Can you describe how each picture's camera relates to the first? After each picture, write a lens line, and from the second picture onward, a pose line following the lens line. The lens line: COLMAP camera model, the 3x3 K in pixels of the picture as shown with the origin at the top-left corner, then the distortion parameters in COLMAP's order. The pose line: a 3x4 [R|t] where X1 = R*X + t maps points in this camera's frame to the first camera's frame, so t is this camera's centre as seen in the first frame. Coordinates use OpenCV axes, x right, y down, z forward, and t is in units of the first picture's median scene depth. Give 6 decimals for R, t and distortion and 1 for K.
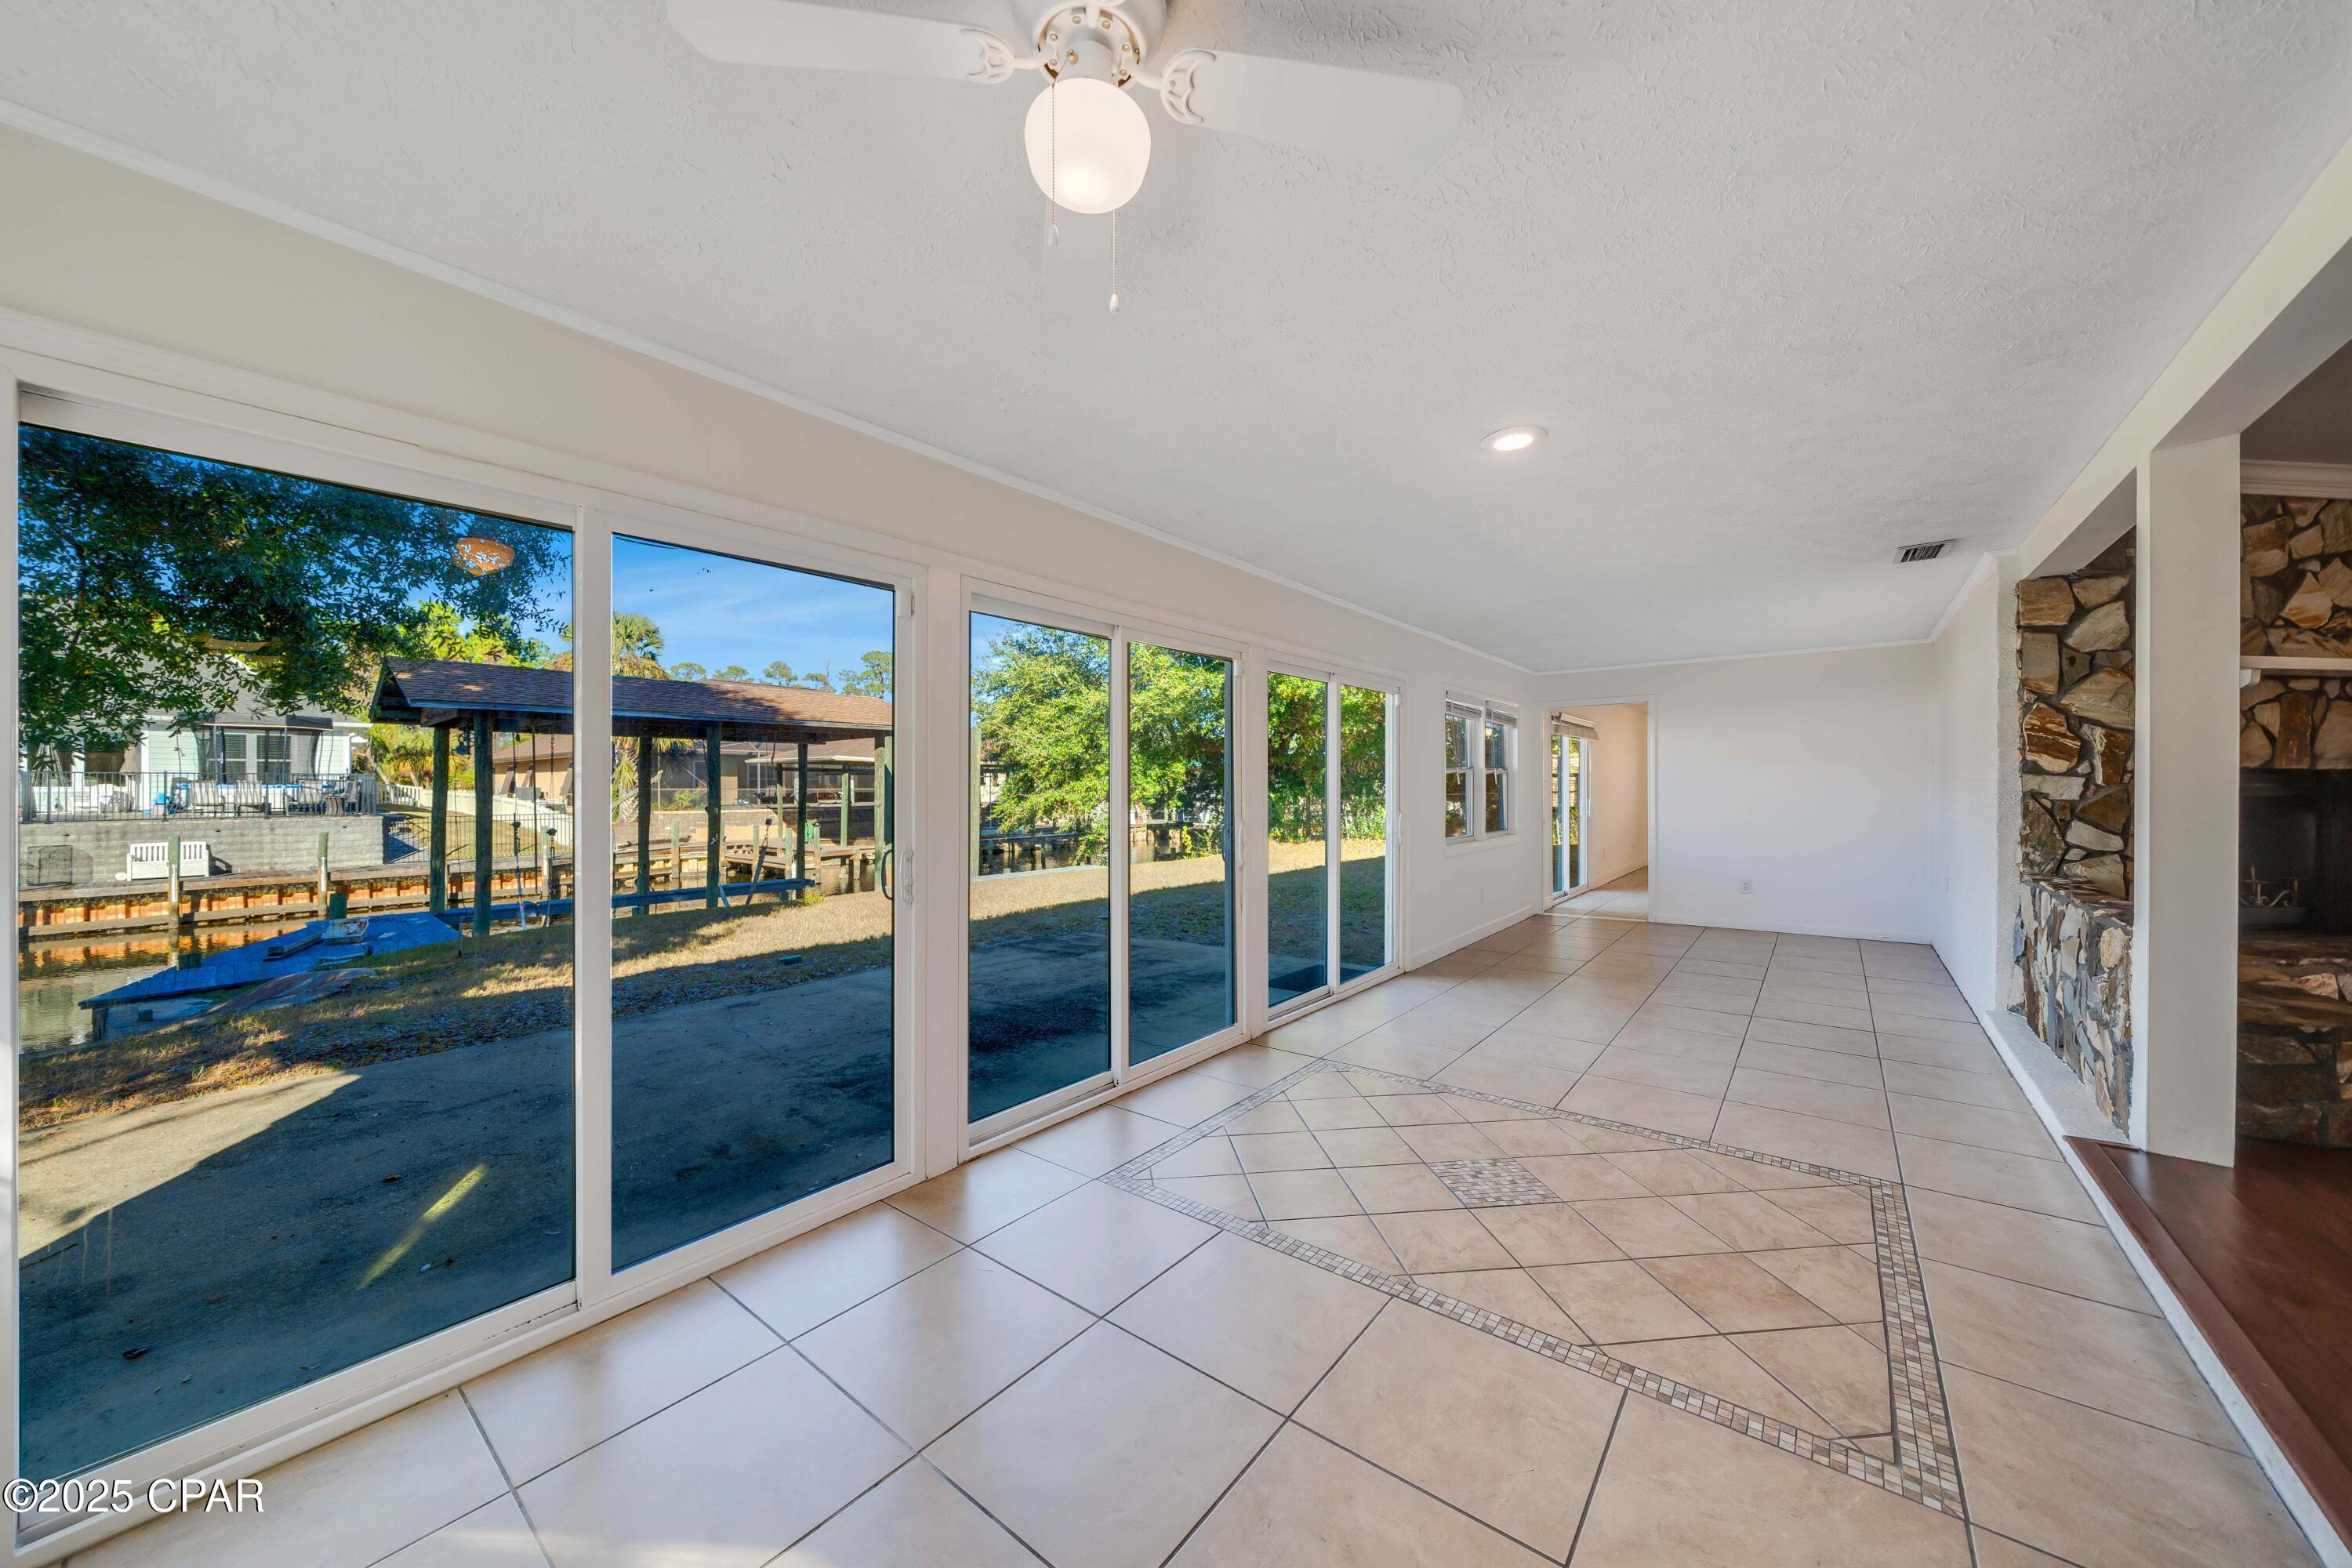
lens RADIAL K [[836.7, 0, 1144.9], [0, 836.7, 790.9], [0, 0, 1]] dist [-0.000043, -0.000145]
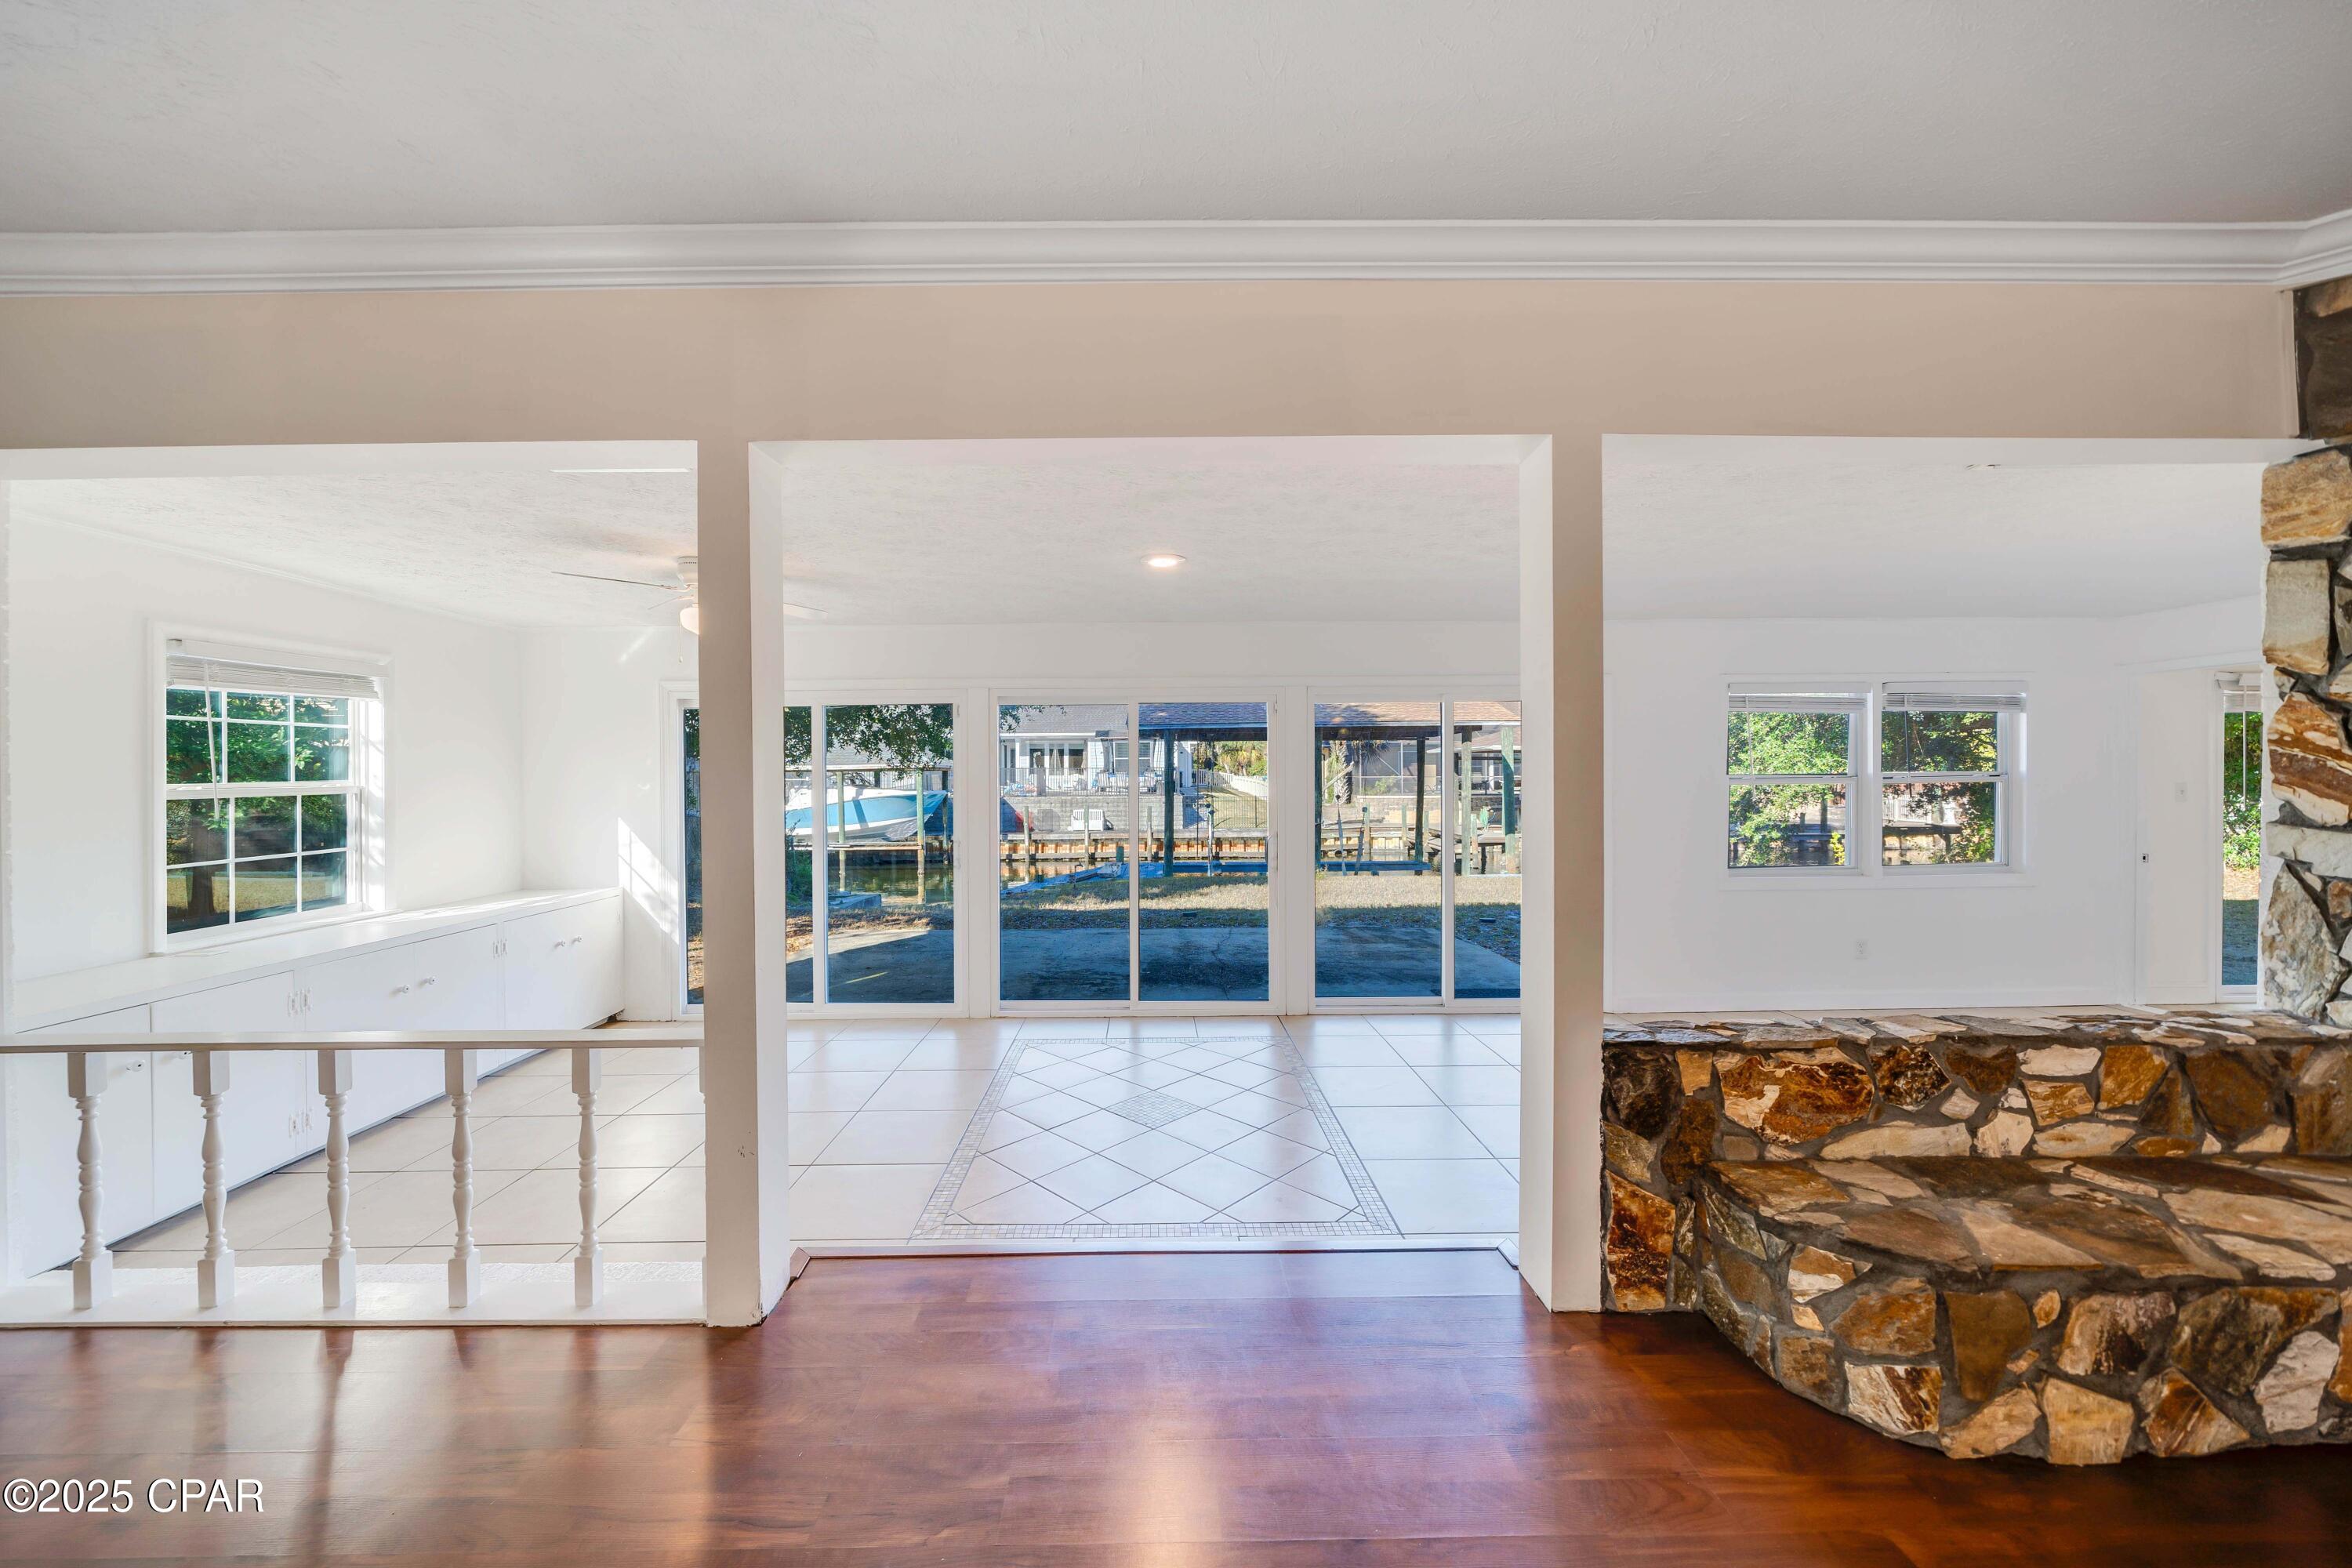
lens RADIAL K [[836.7, 0, 1144.9], [0, 836.7, 790.9], [0, 0, 1]] dist [-0.000043, -0.000145]
pose [[0.640904, 0.015081, -0.767473, 0.516905], [0.001714, 0.999776, 0.021077, -0.028105], [0.767619, -0.014824, 0.640734, 0.048775]]
